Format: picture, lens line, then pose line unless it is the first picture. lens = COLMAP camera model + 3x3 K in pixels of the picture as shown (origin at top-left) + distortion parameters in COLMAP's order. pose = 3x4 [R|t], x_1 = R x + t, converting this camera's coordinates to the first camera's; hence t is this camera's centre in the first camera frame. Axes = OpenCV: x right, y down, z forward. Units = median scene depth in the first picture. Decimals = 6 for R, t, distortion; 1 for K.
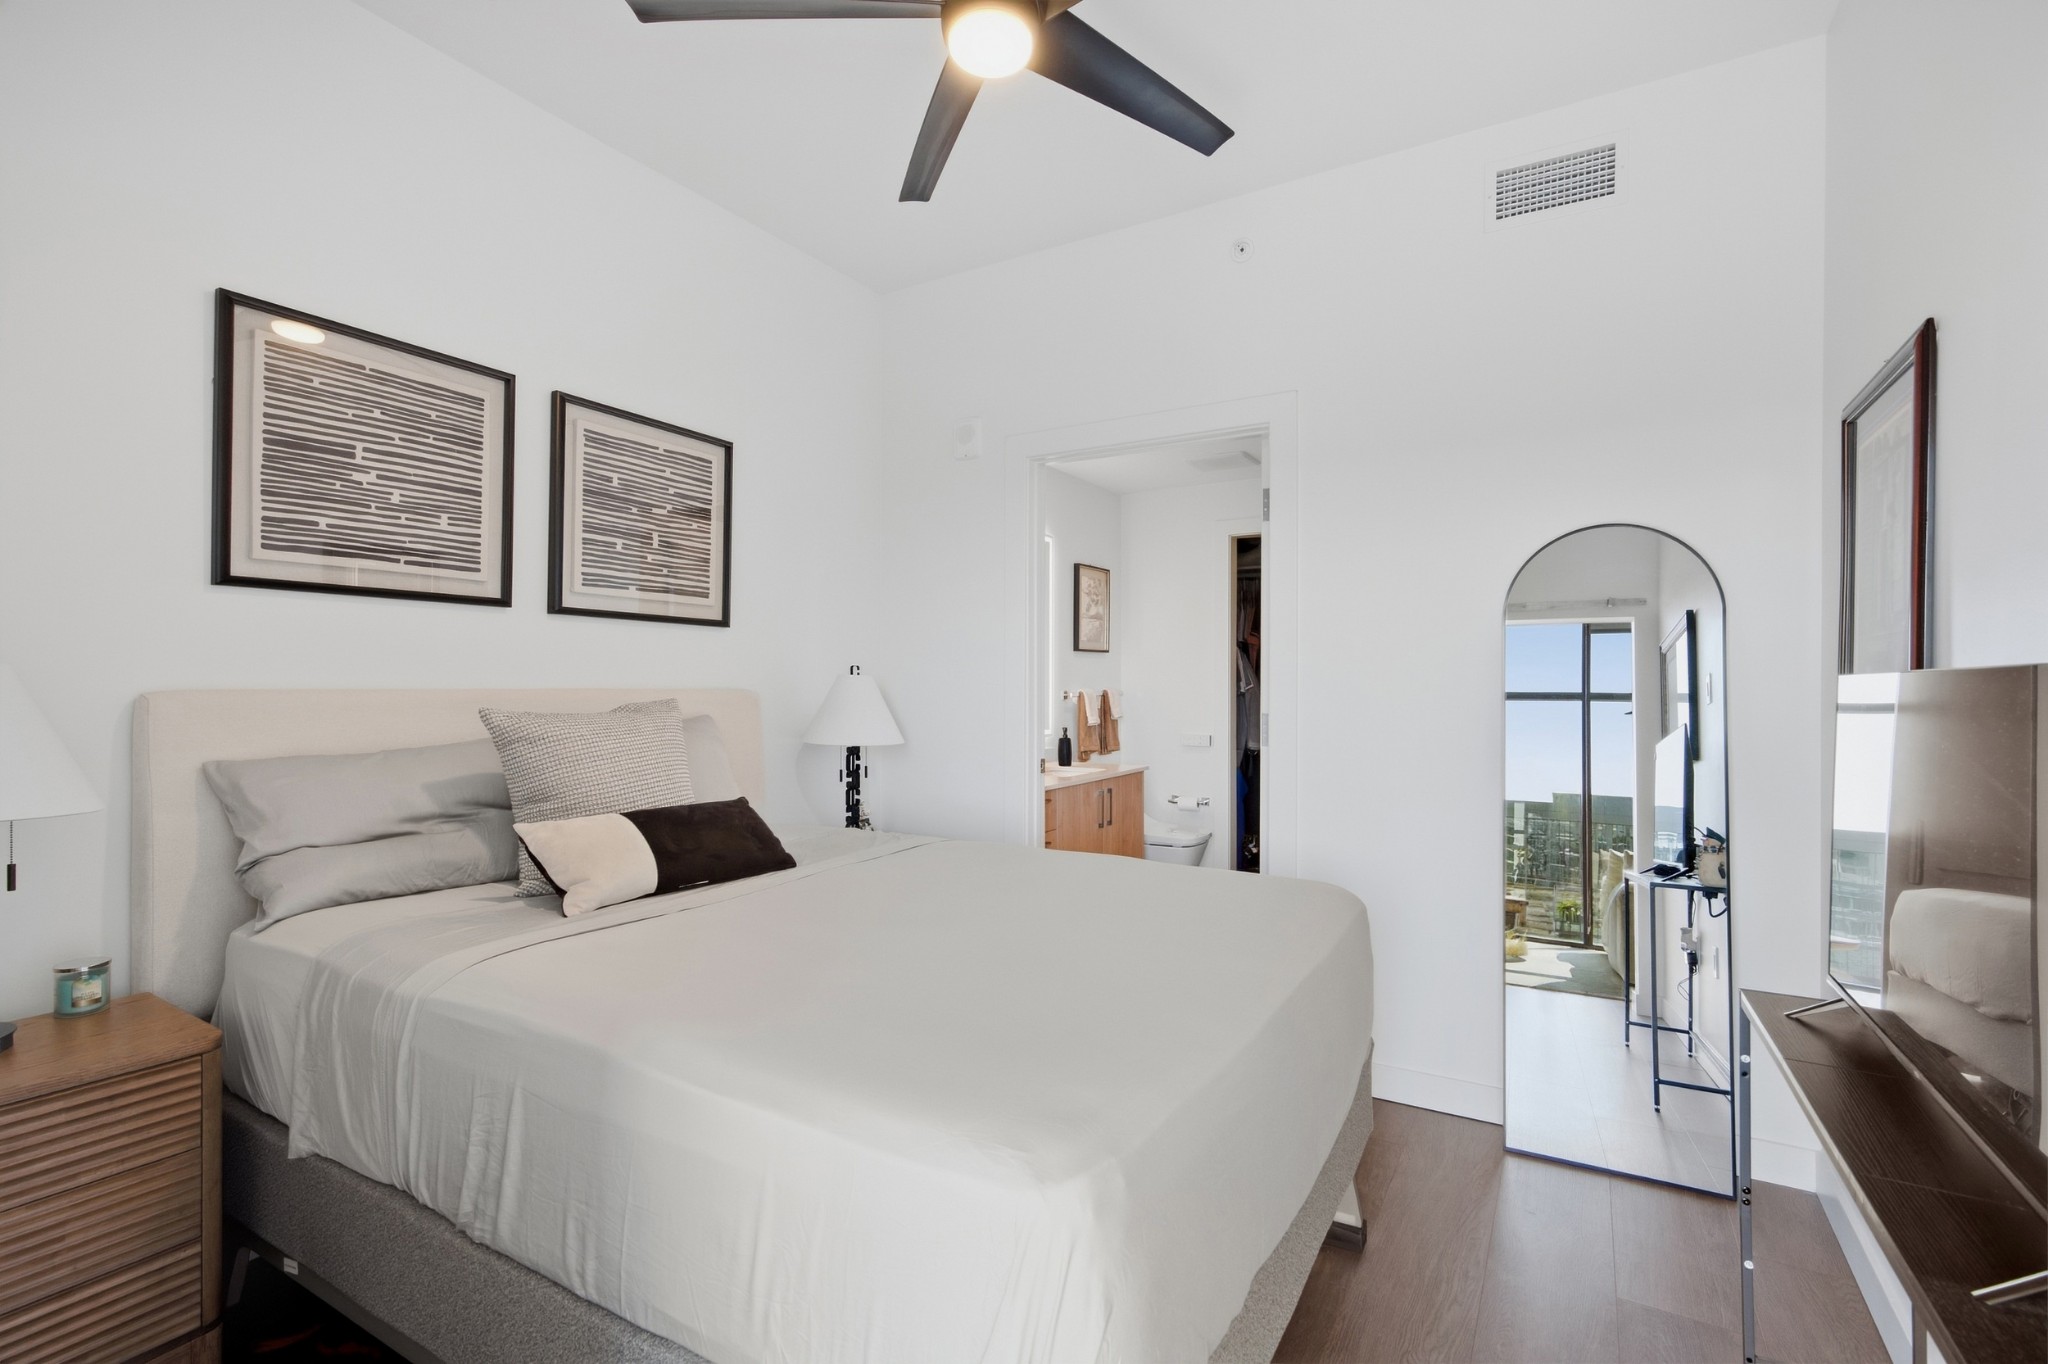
lens RADIAL K [[912.9, 0, 1033.5], [0, 912.9, 680.9], [0, 0, 1]] dist [-0.001825, 0.001162]
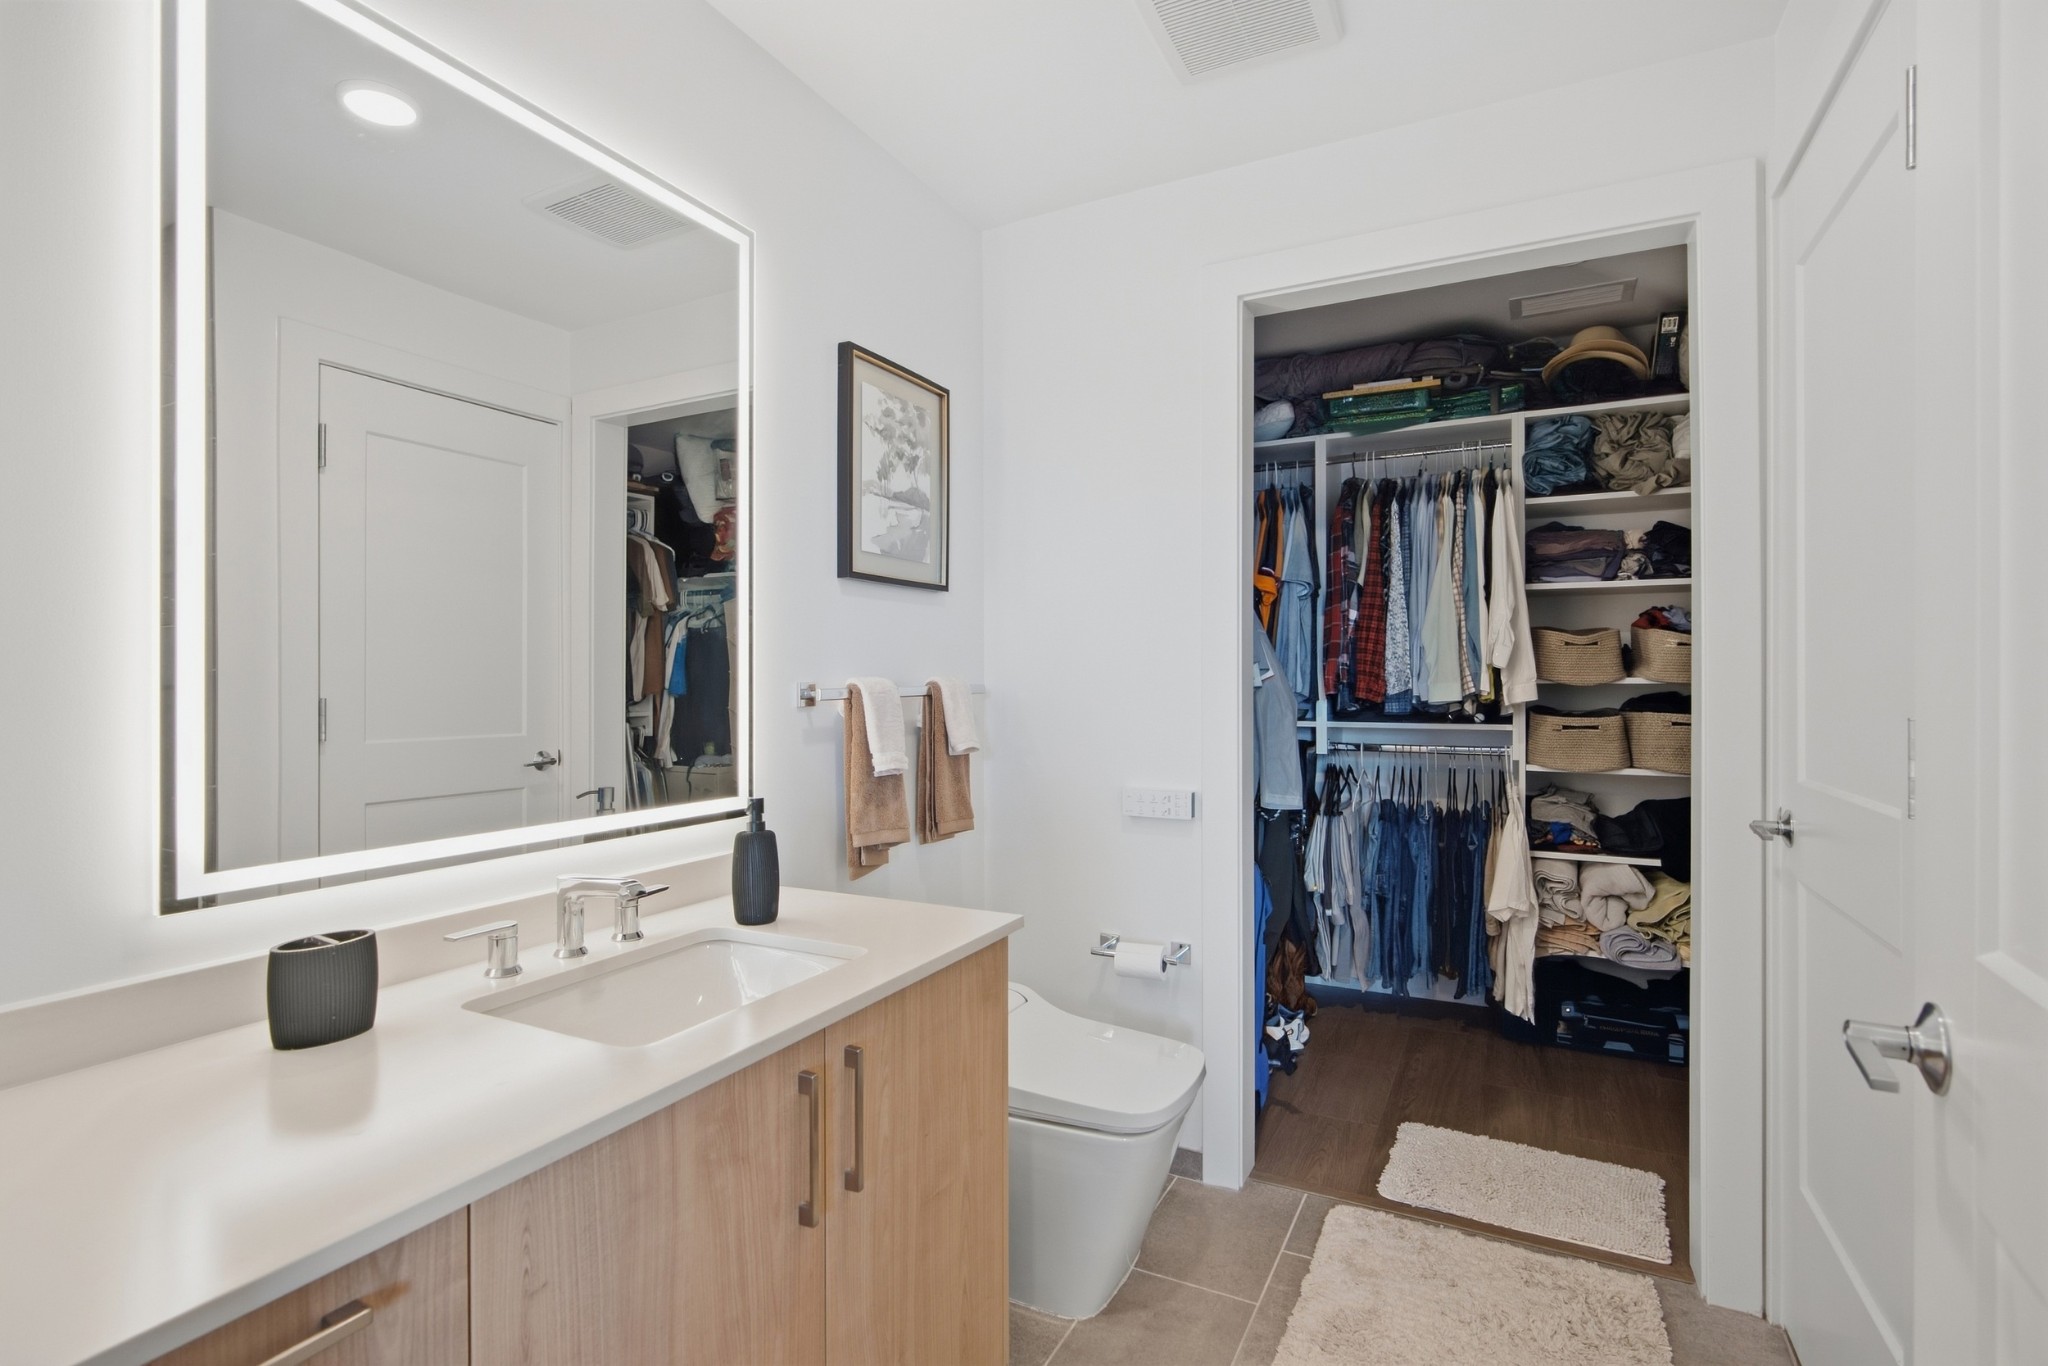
lens RADIAL K [[912.9, 0, 1026.0], [0, 912.9, 683.9], [0, 0, 1]] dist [-0.001825, 0.001162]
pose [[0.998667, -0.005385, 0.051335, 0.100069], [0.005227, 0.999981, 0.003221, 0.009773], [-0.051352, -0.002949, 0.998676, 0.607295]]
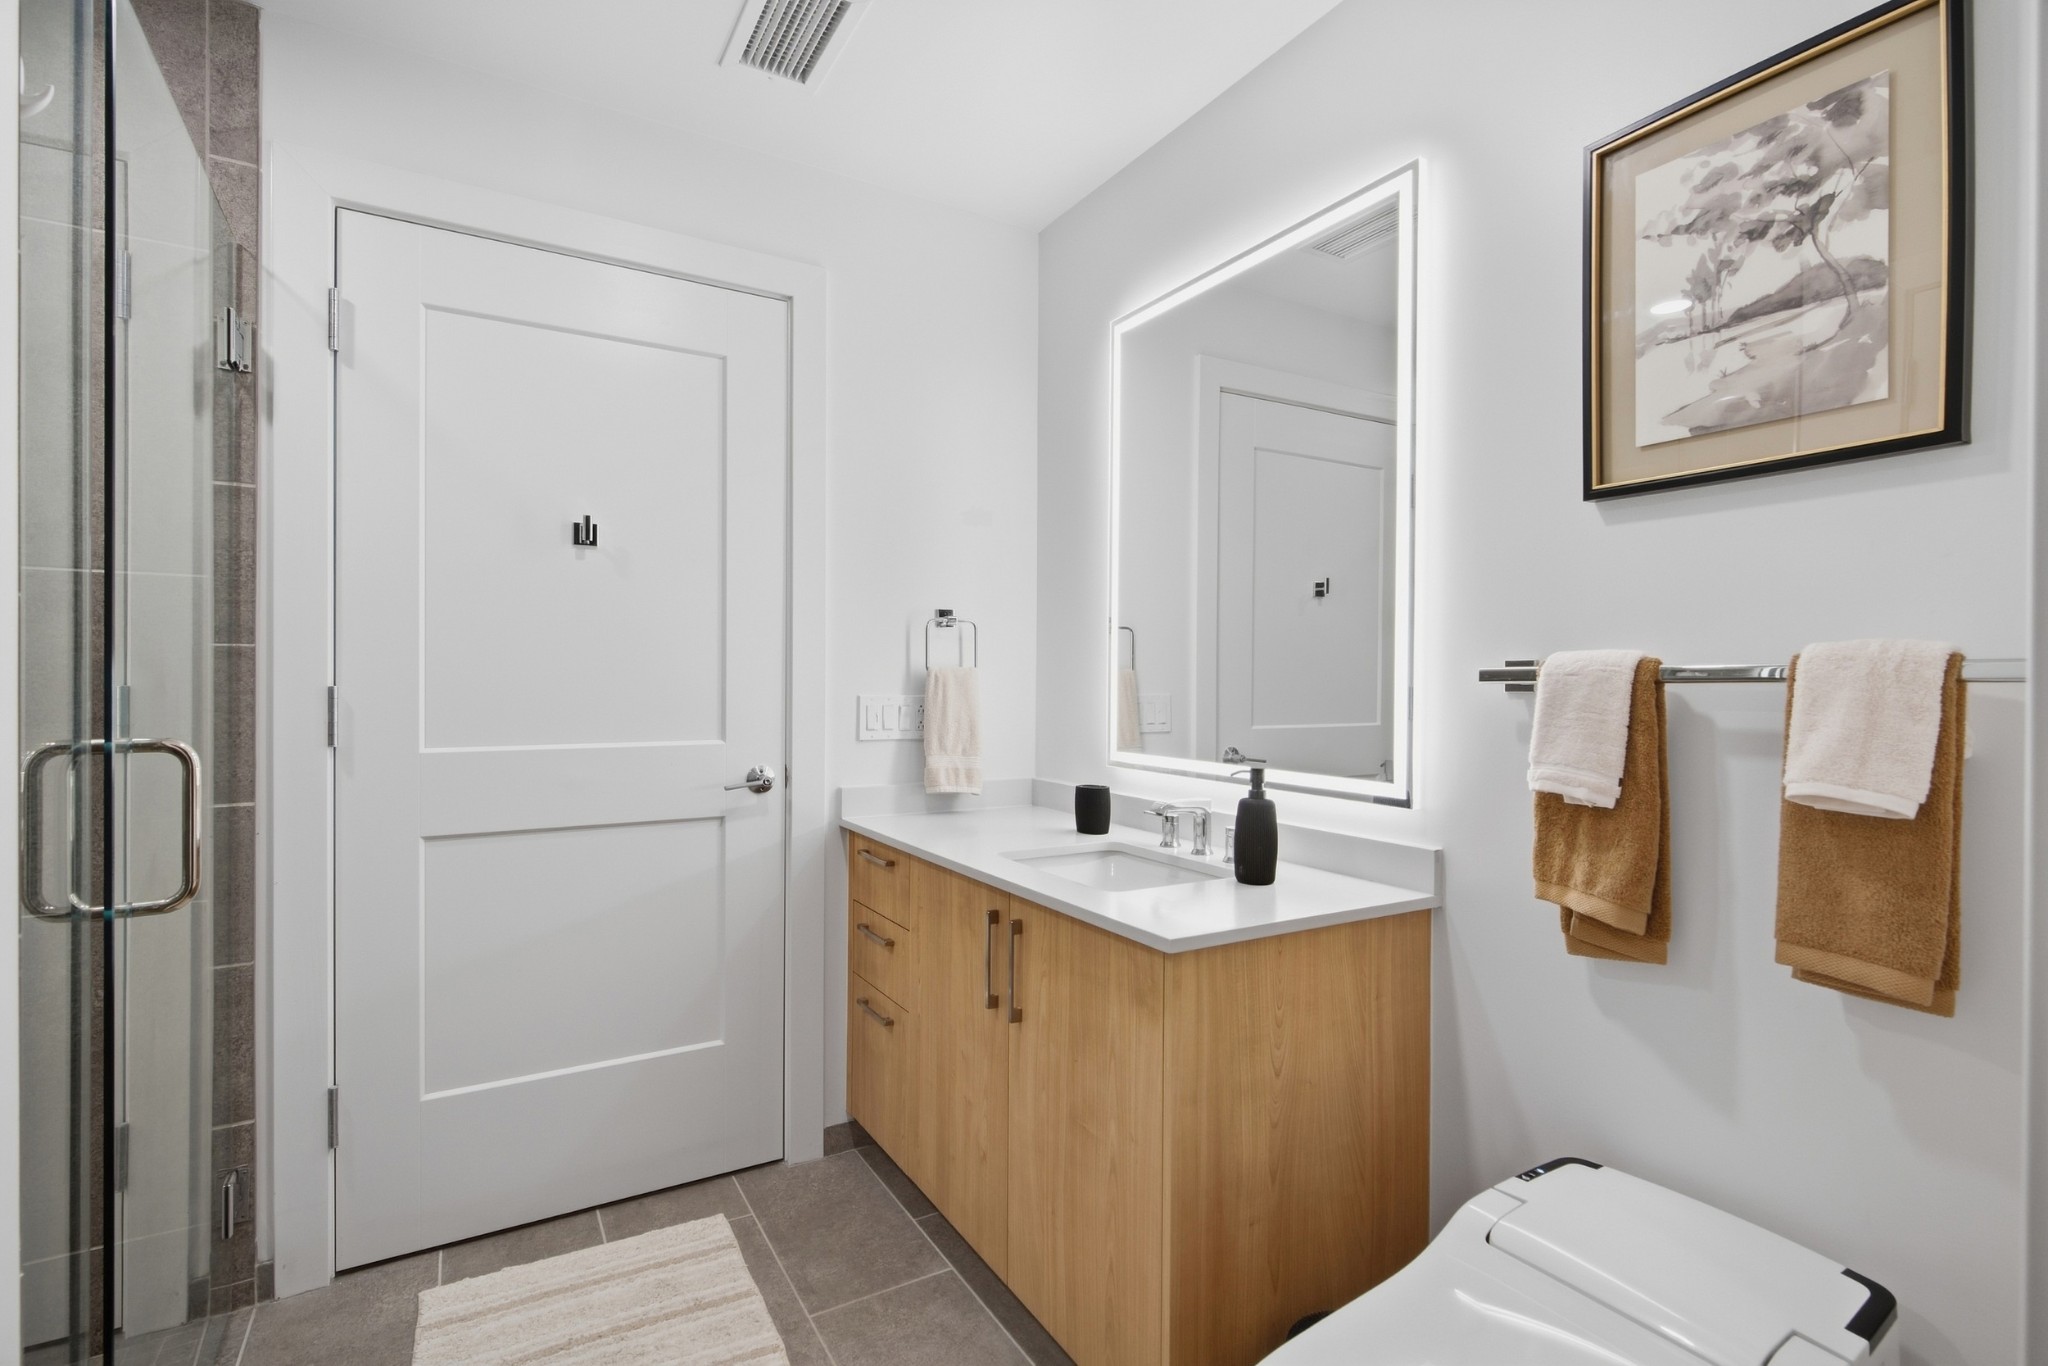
lens RADIAL K [[924.6, 0, 1028.7], [0, 924.6, 675.6], [0, 0, 1]] dist [-0.000743, 0.000837]
pose [[-0.450749, -0.008589, -0.892609, 0.332976], [-0.005986, 0.999960, -0.006599, 0.016849], [0.892631, 0.002369, -0.450783, 0.952416]]
